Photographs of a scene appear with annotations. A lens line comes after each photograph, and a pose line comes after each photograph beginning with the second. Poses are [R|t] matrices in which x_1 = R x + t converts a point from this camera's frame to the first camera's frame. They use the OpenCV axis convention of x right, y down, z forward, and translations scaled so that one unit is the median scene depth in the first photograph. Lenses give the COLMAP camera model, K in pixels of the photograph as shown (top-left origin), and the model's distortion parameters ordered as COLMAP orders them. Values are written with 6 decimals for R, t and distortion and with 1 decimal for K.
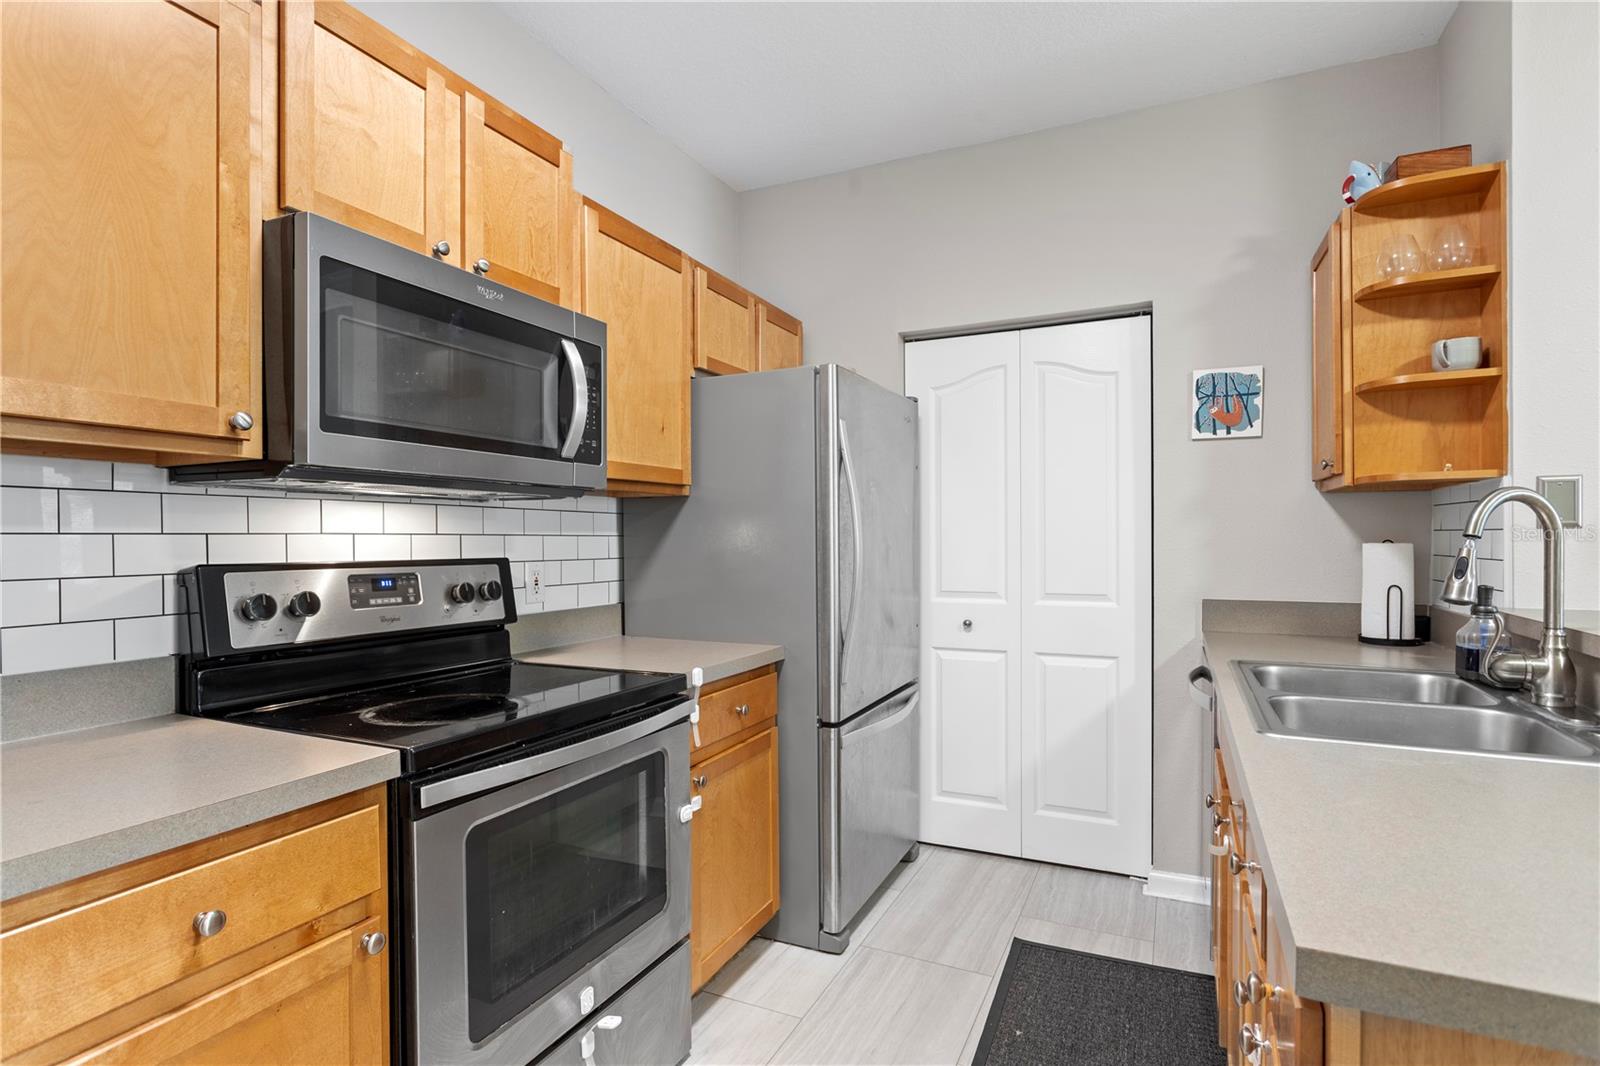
lens RADIAL K [[793.7, 0, 800.8], [0, 793.7, 542.5], [0, 0, 1]] dist [-0.005449, -0.000079]
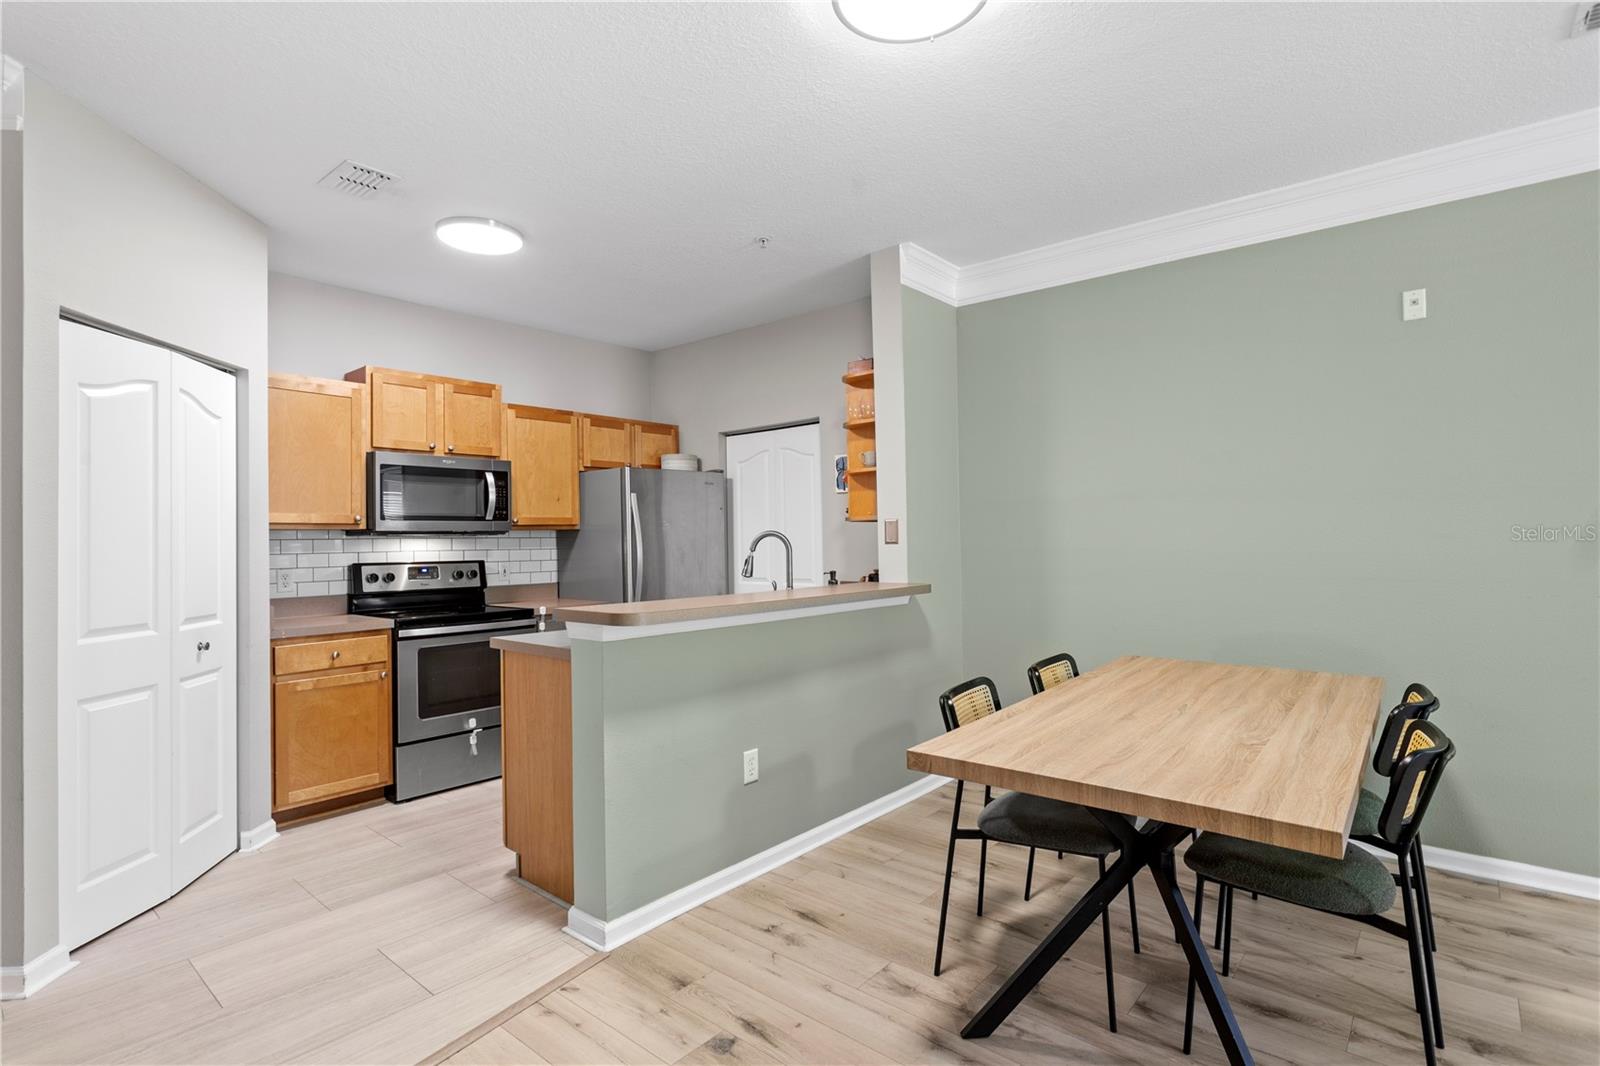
lens RADIAL K [[787.5, 0, 798.7], [0, 787.5, 528.4], [0, 0, 1]] dist [-0.015099, 0.008711]
pose [[0.963822, -0.015666, -0.266086, 1.207644], [0.010783, 0.999746, -0.019804, -0.019442], [0.266328, 0.016218, 0.963746, -1.031018]]
